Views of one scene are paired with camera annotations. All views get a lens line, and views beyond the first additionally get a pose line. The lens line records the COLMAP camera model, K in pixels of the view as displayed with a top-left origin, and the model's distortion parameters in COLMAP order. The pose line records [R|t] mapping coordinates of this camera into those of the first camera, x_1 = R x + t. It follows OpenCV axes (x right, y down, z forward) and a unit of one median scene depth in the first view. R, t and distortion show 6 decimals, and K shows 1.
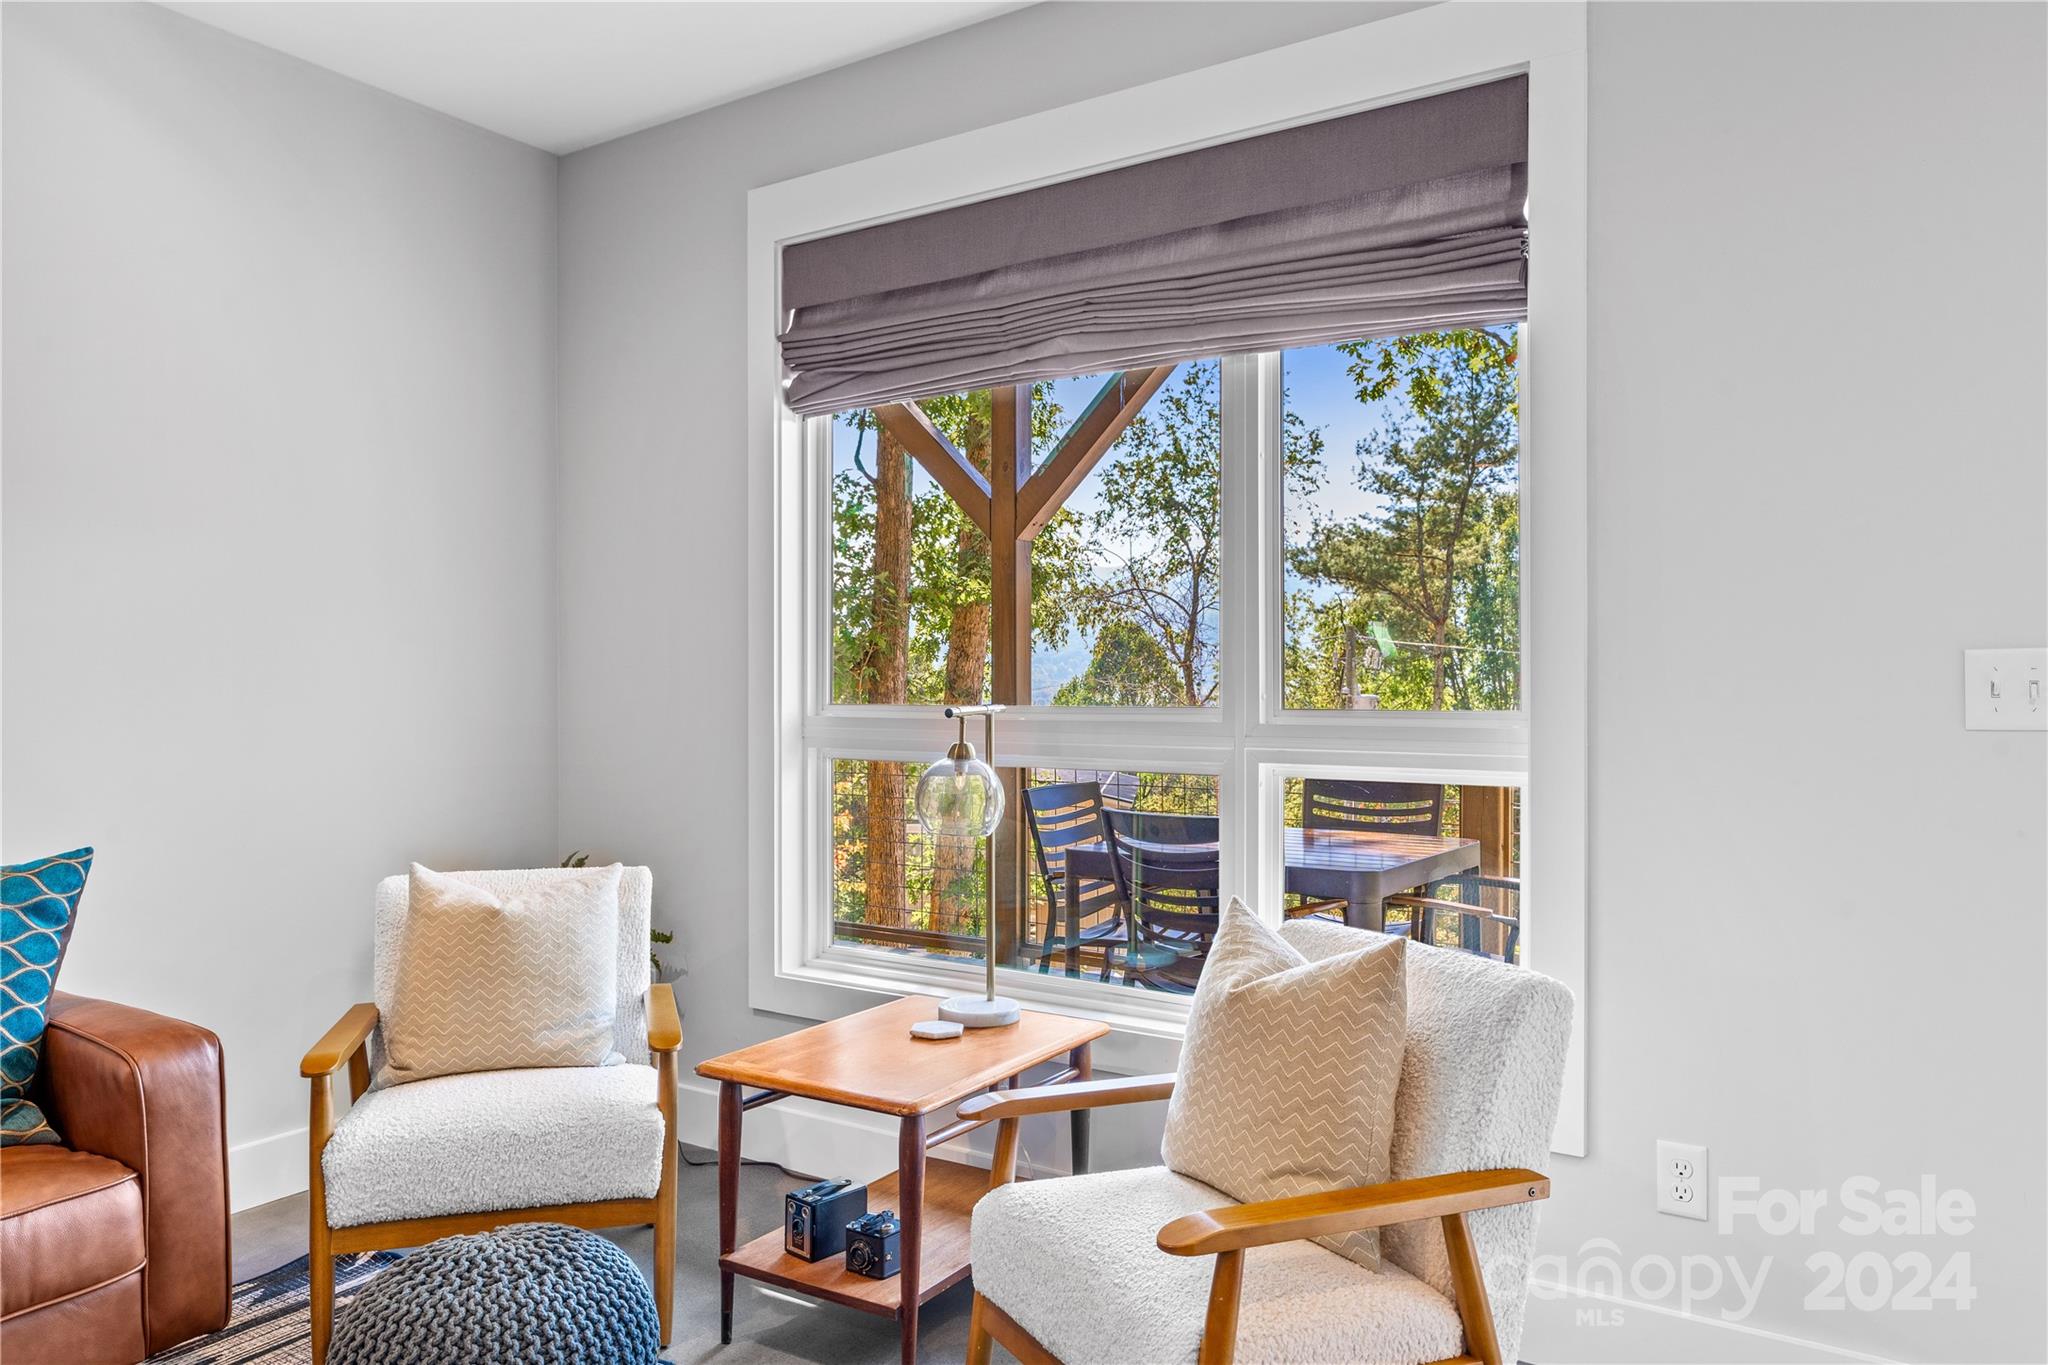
lens RADIAL K [[1369.6, 0, 1027.1], [0, 1369.6, 684.0], [0, 0, 1]] dist [0.004588, -0.000129]
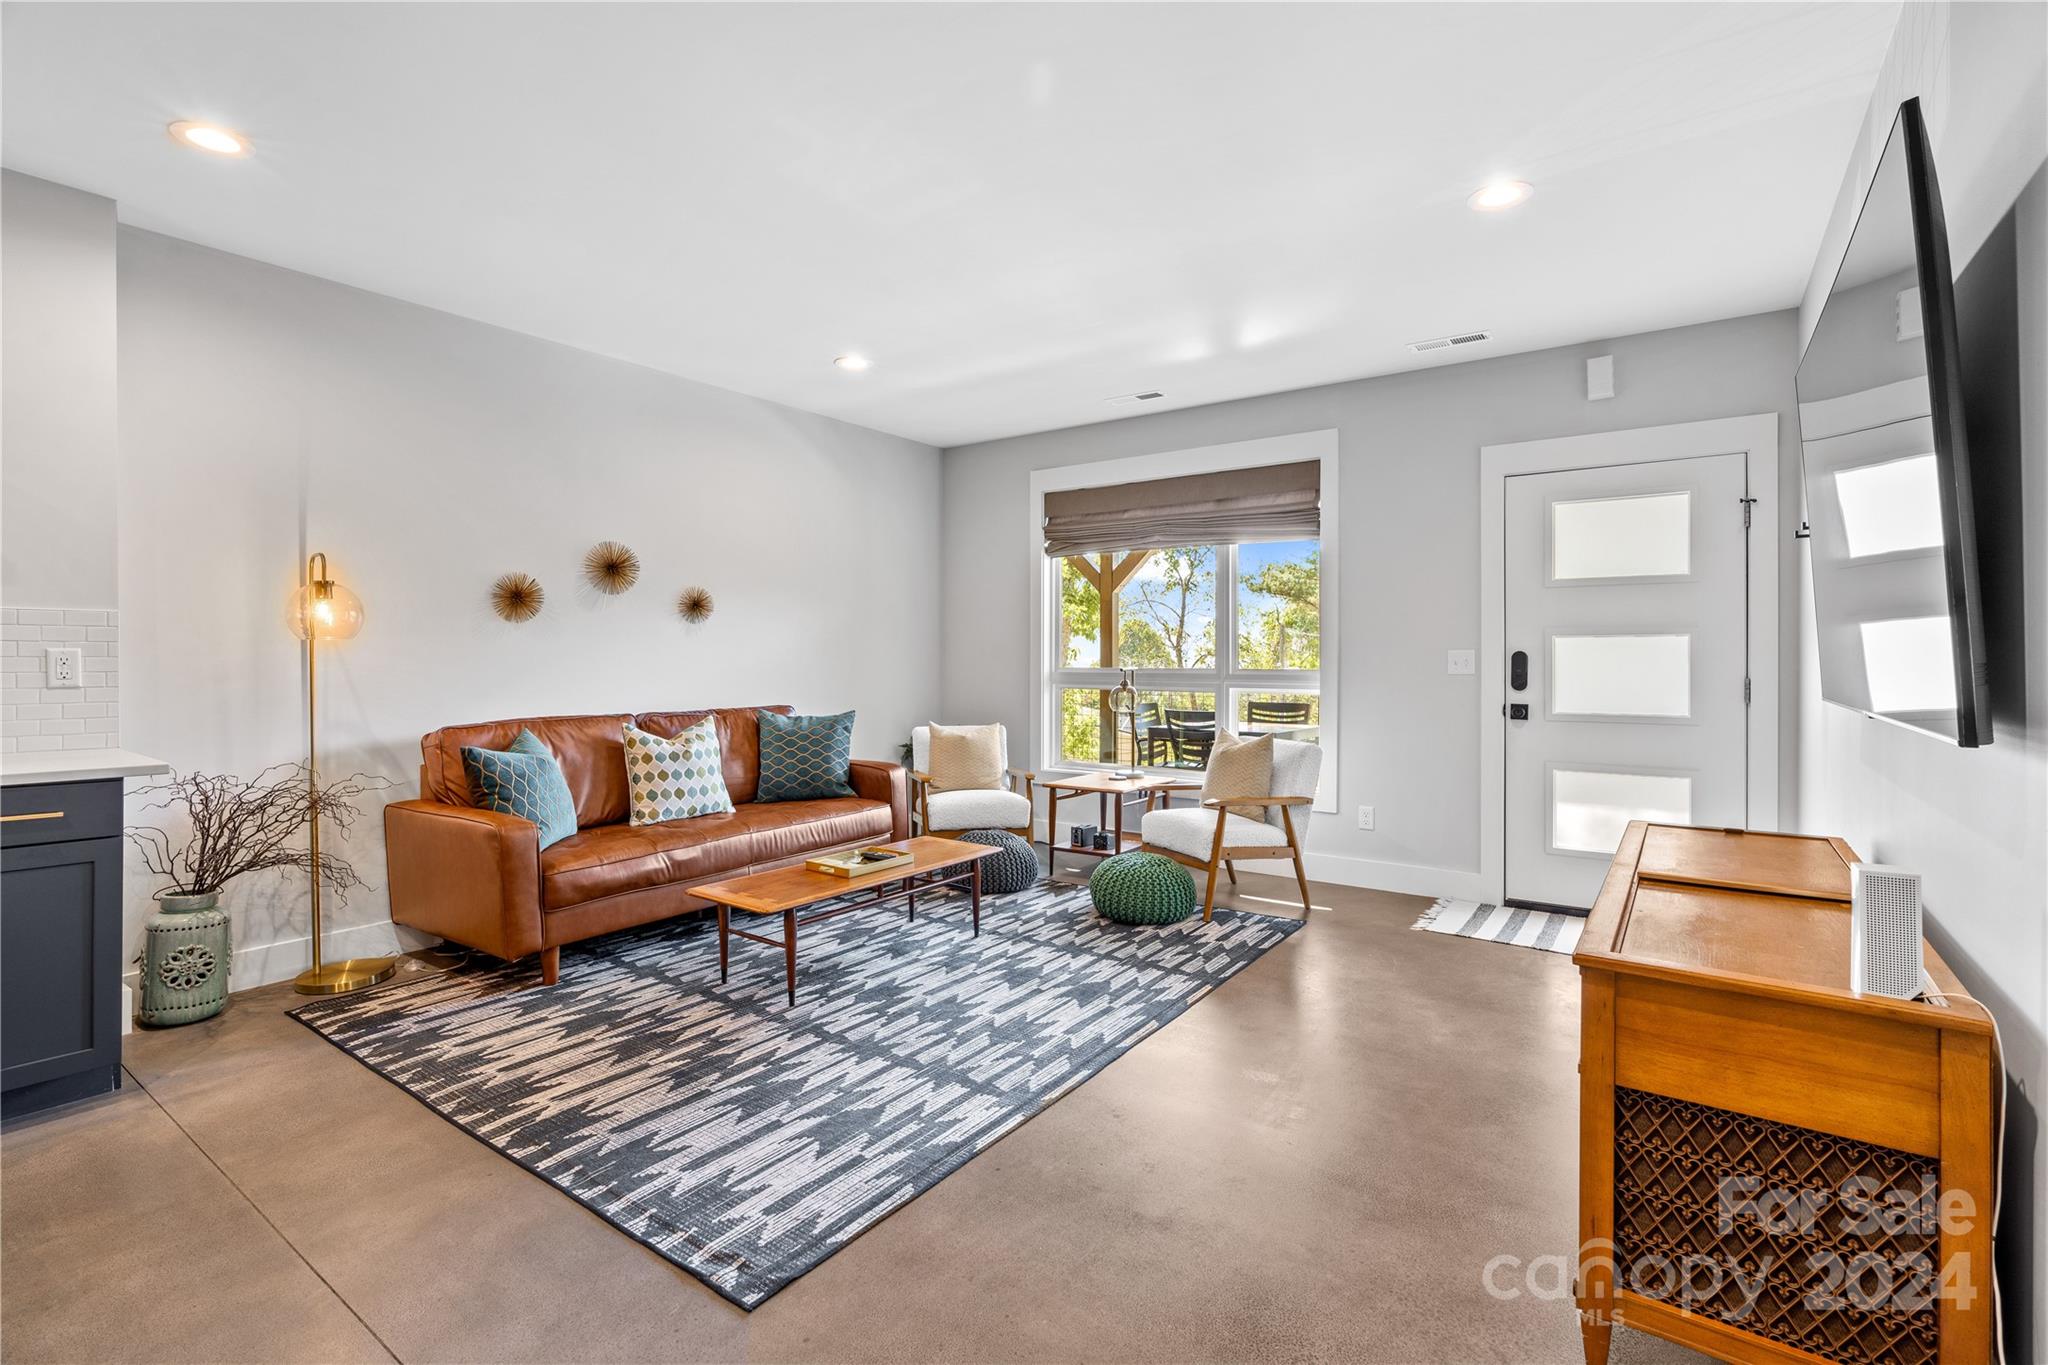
lens RADIAL K [[931.1, 0, 971.2], [0, 931.1, 658.5], [0, 0, 1]] dist [-0.008166, 0.002120]
pose [[0.995263, 0.003207, -0.097167, -0.144144], [-0.003354, 0.999993, -0.001351, 0.001213], [0.097162, 0.001671, 0.995267, -0.798636]]
